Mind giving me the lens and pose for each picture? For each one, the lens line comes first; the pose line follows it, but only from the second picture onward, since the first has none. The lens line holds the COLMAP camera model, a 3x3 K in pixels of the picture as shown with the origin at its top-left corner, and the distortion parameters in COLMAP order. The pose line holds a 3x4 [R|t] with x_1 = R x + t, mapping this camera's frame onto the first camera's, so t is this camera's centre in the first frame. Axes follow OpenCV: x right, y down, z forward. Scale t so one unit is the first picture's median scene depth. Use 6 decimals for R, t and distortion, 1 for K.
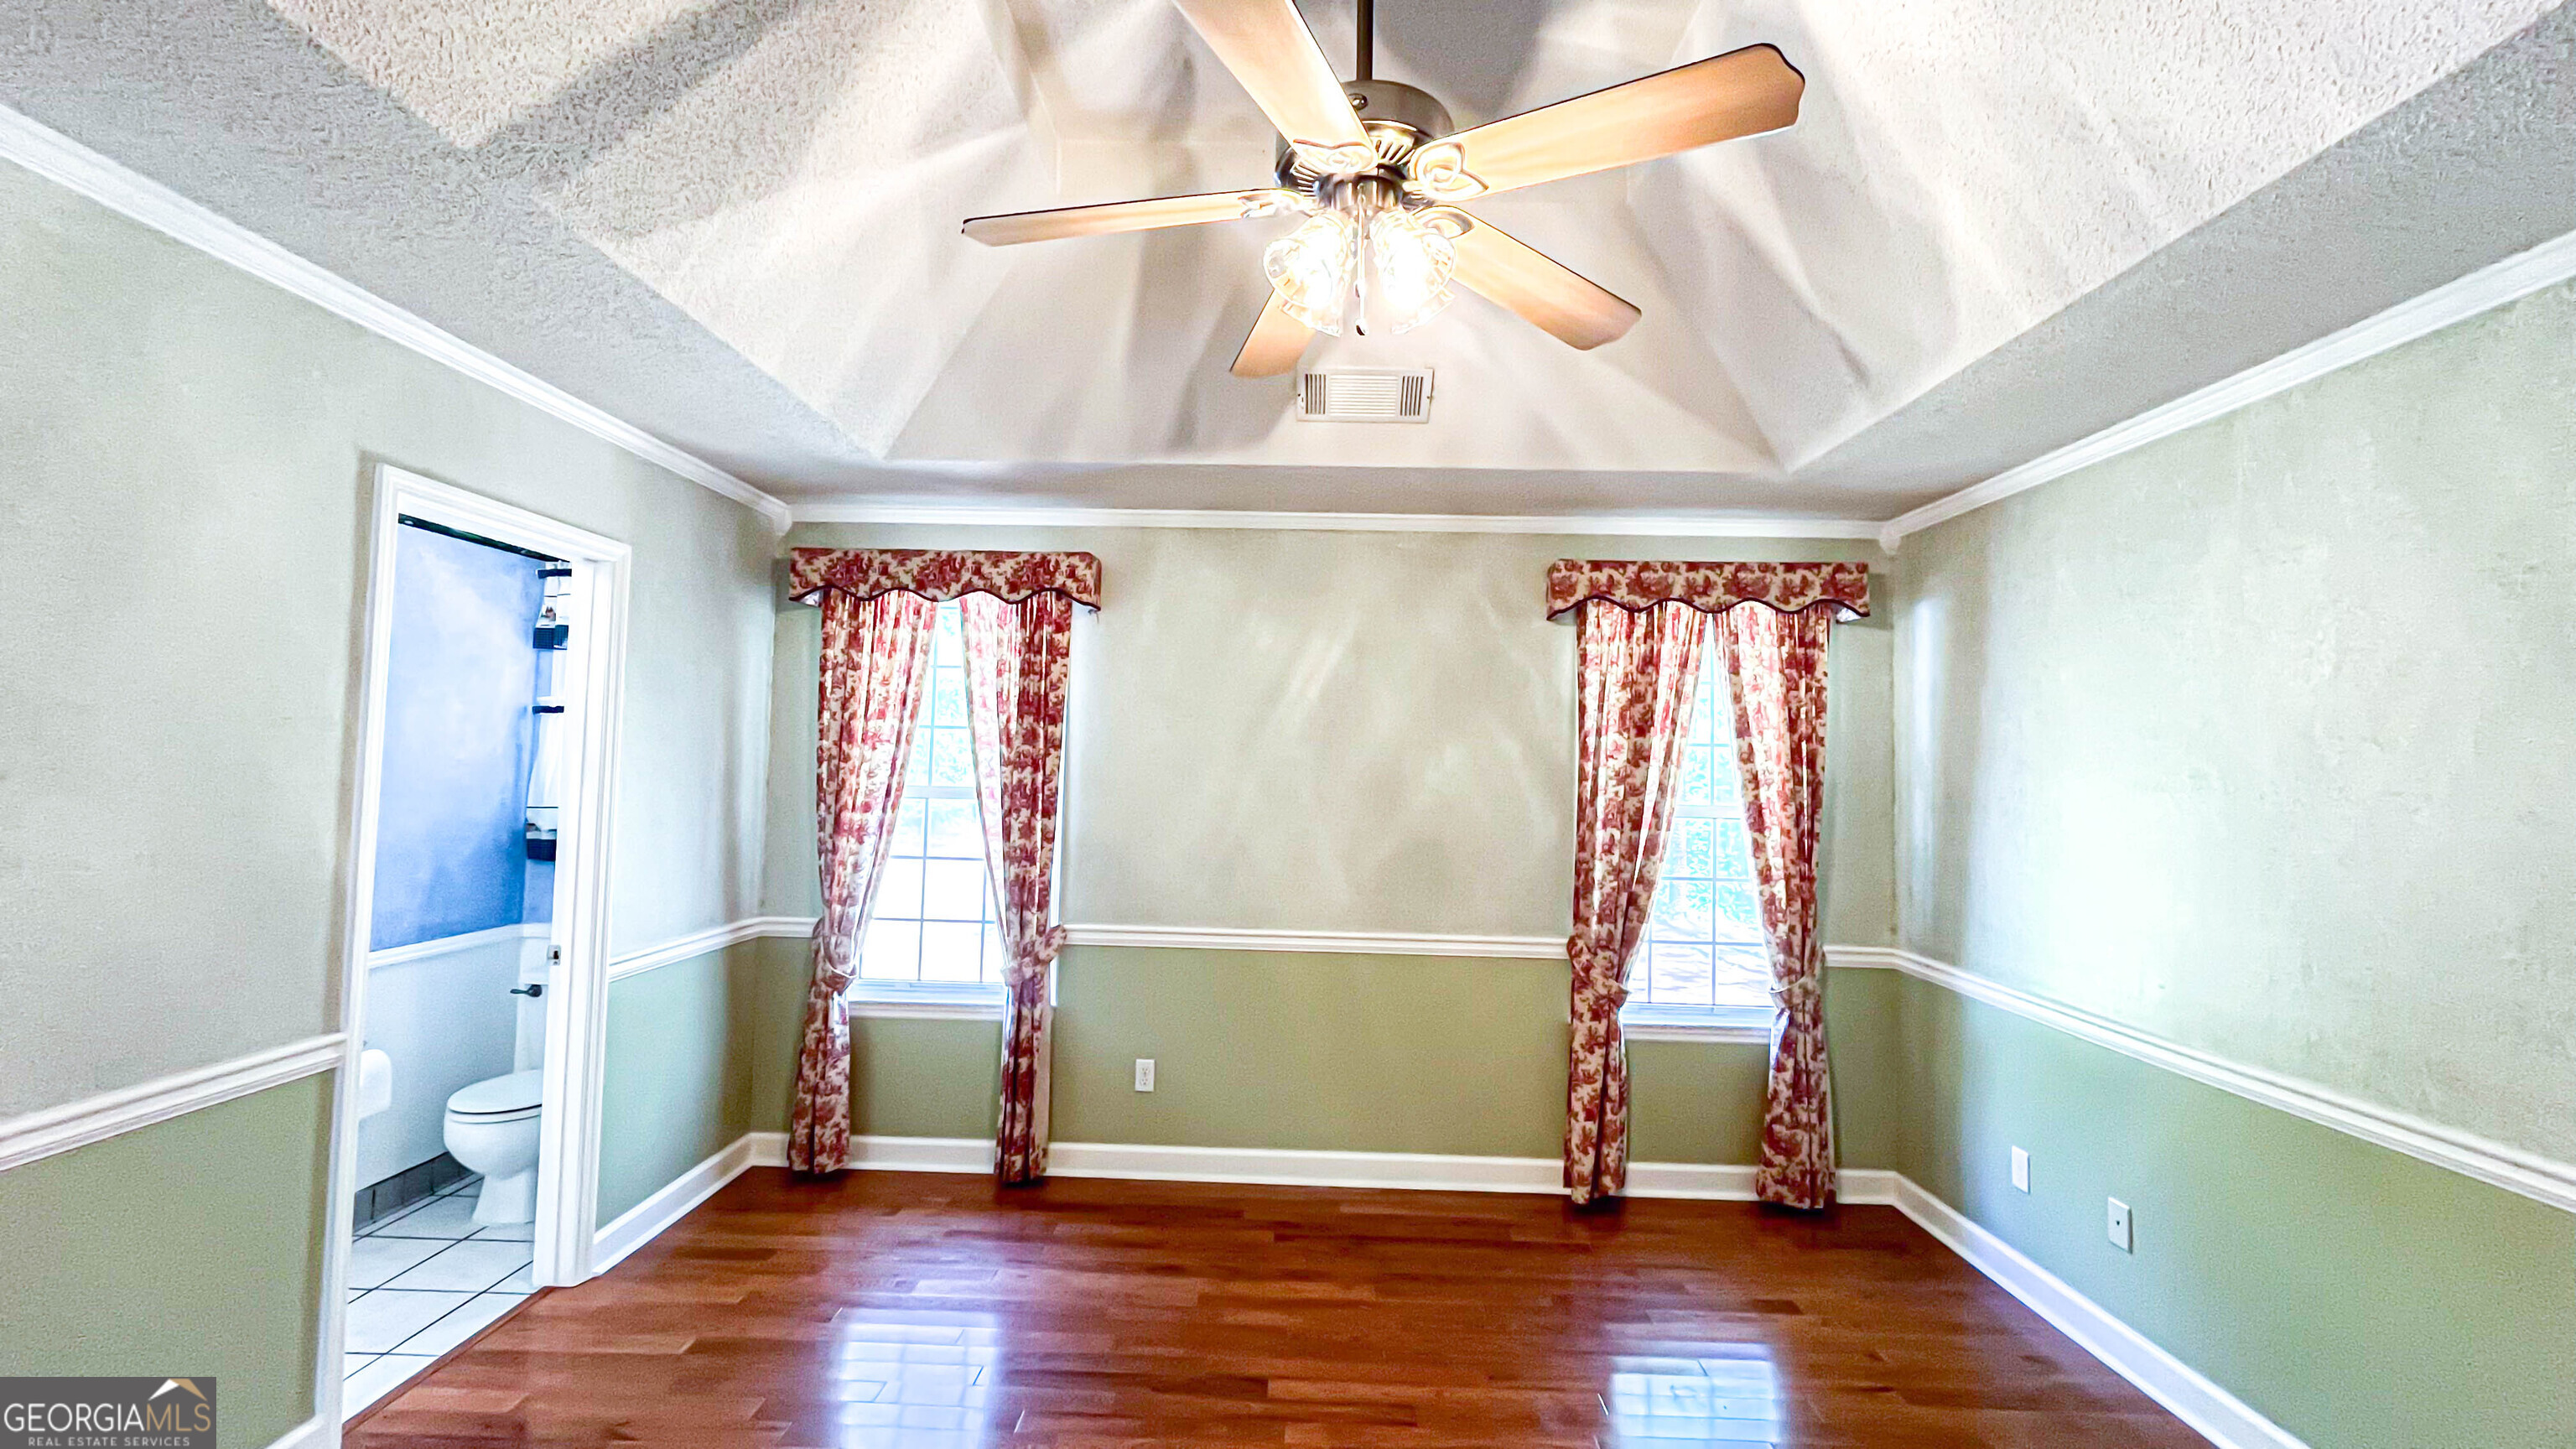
lens RADIAL K [[1047.4, 0, 1280.7], [0, 1047.4, 718.2], [0, 0, 1]] dist [-0.003233, 0.000224]
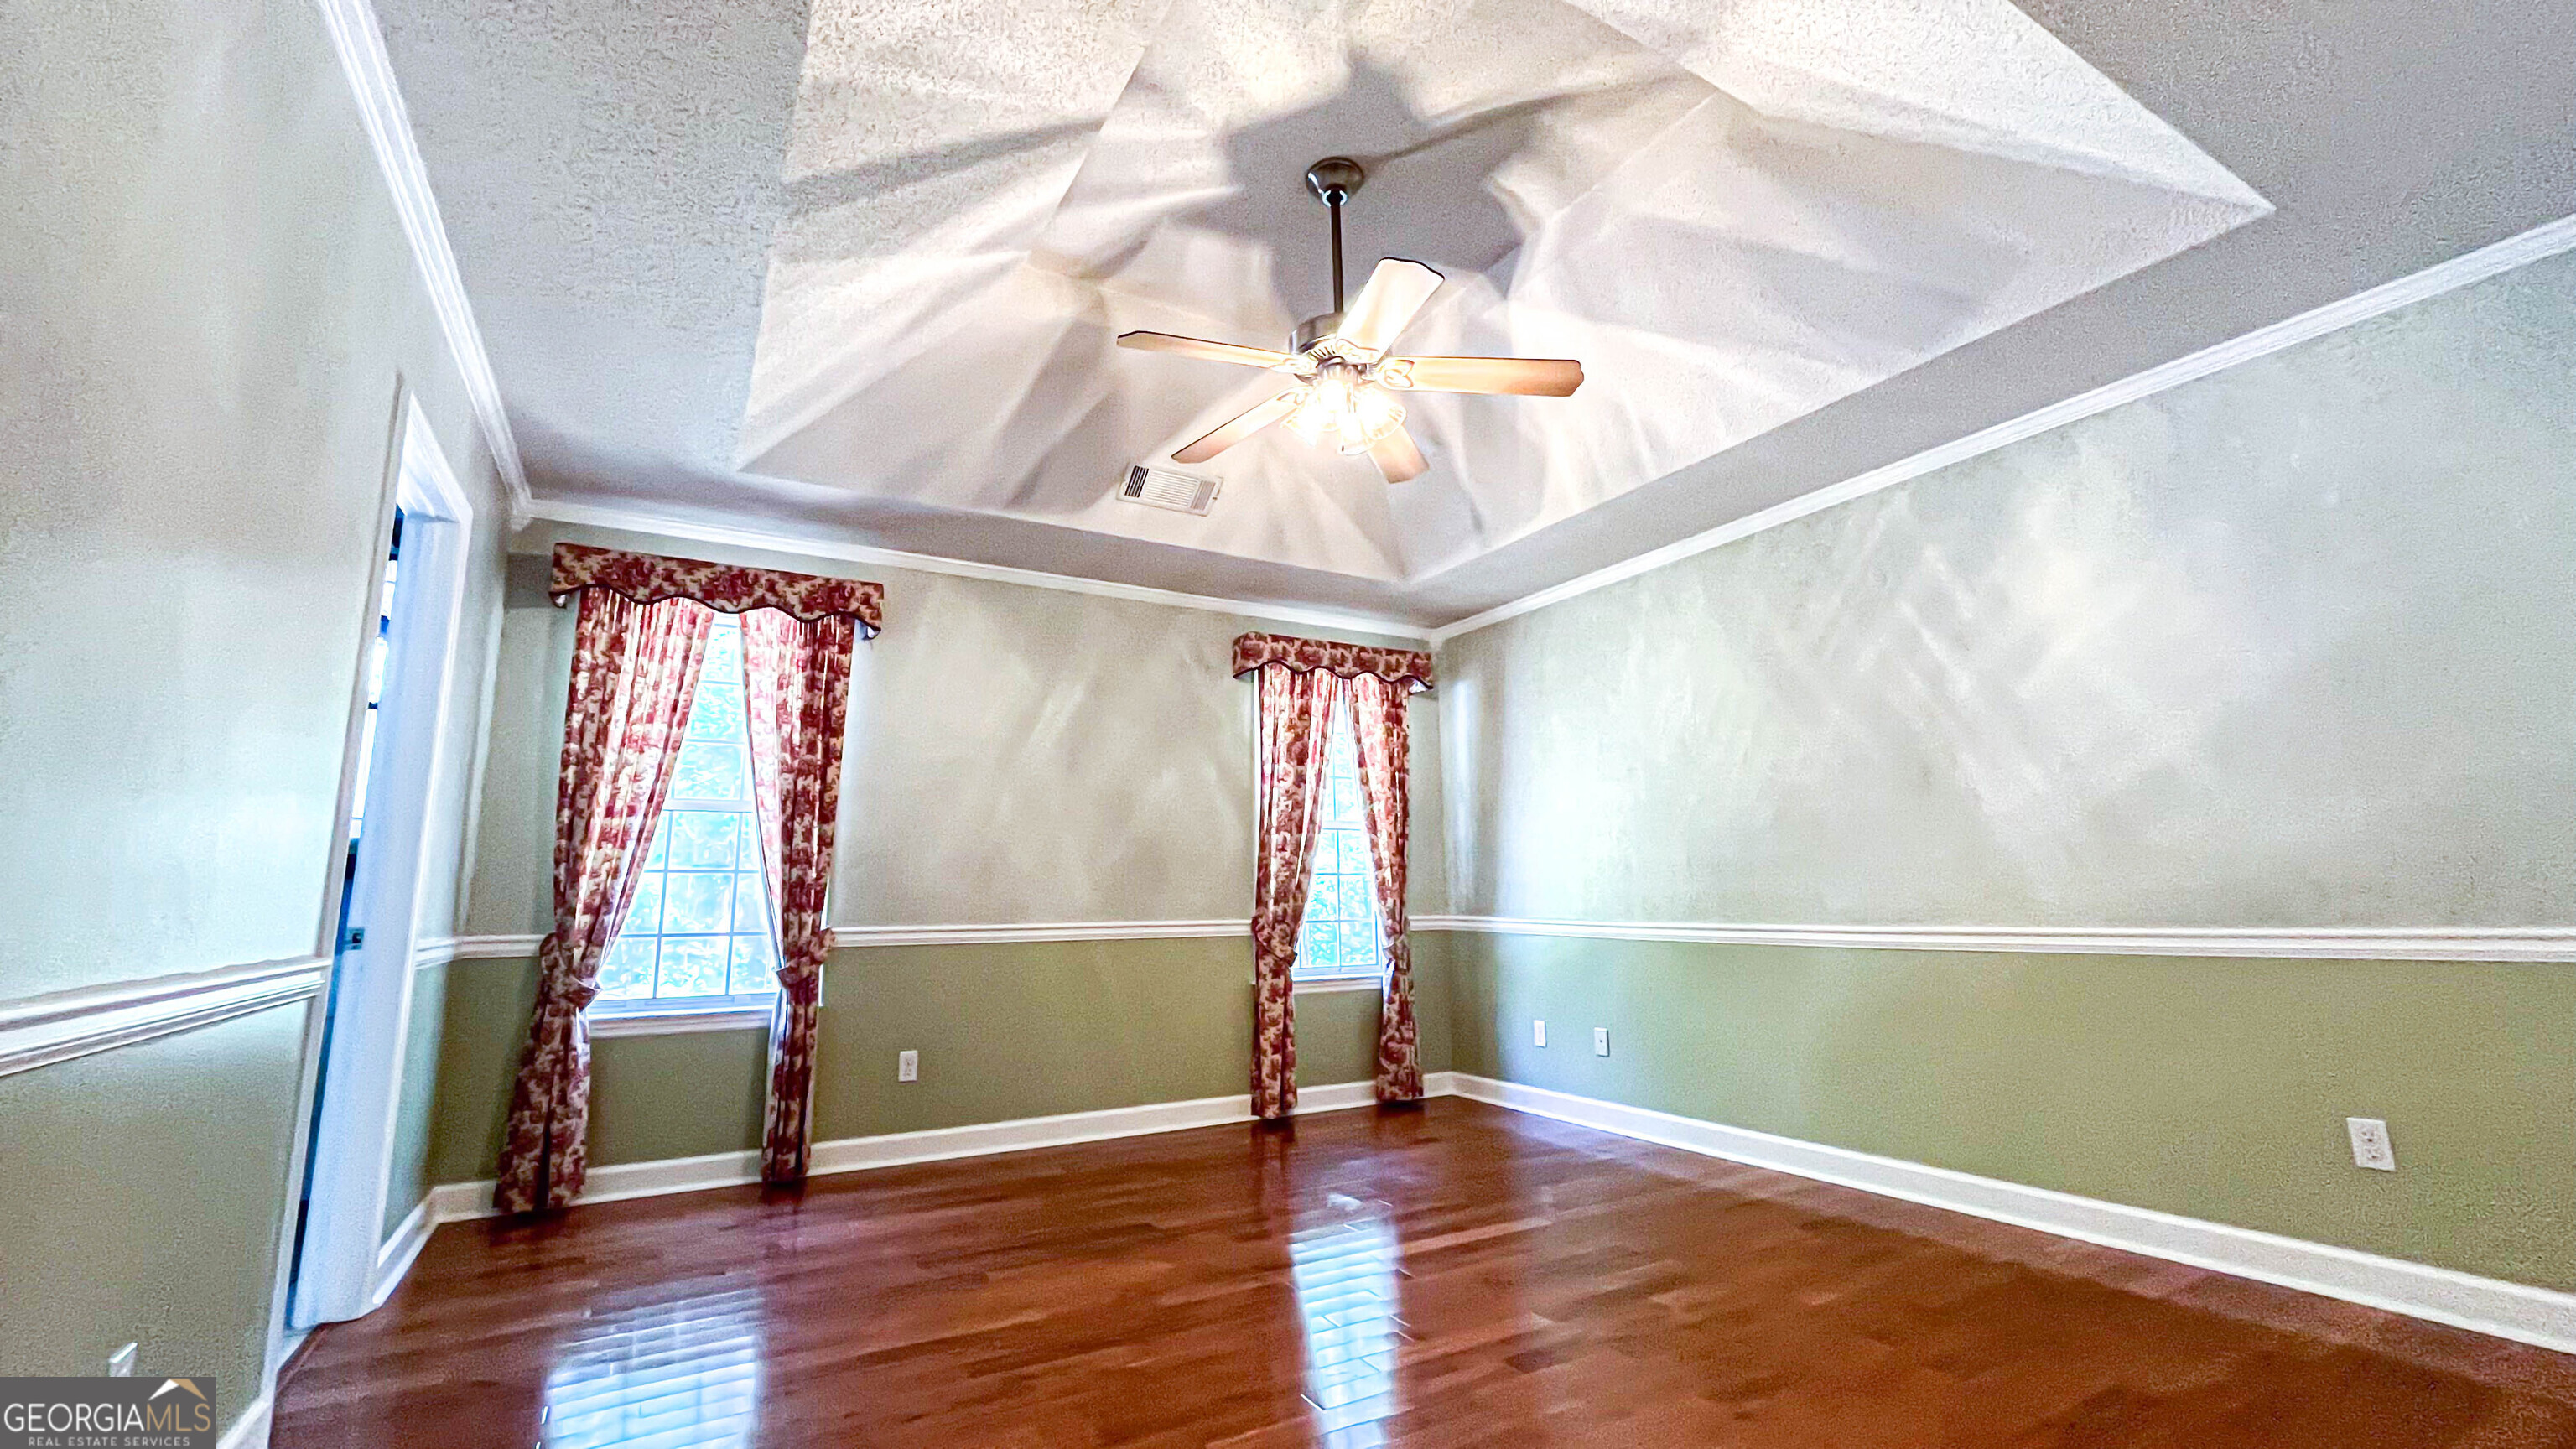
lens RADIAL K [[1047.4, 0, 1282.0], [0, 1047.4, 719.9], [0, 0, 1]] dist [-0.003233, 0.000224]
pose [[0.854375, 0.055978, 0.516633, -0.388925], [0.006377, 0.992977, -0.118136, 0.120756], [-0.519617, 0.104227, 0.848018, -0.155217]]
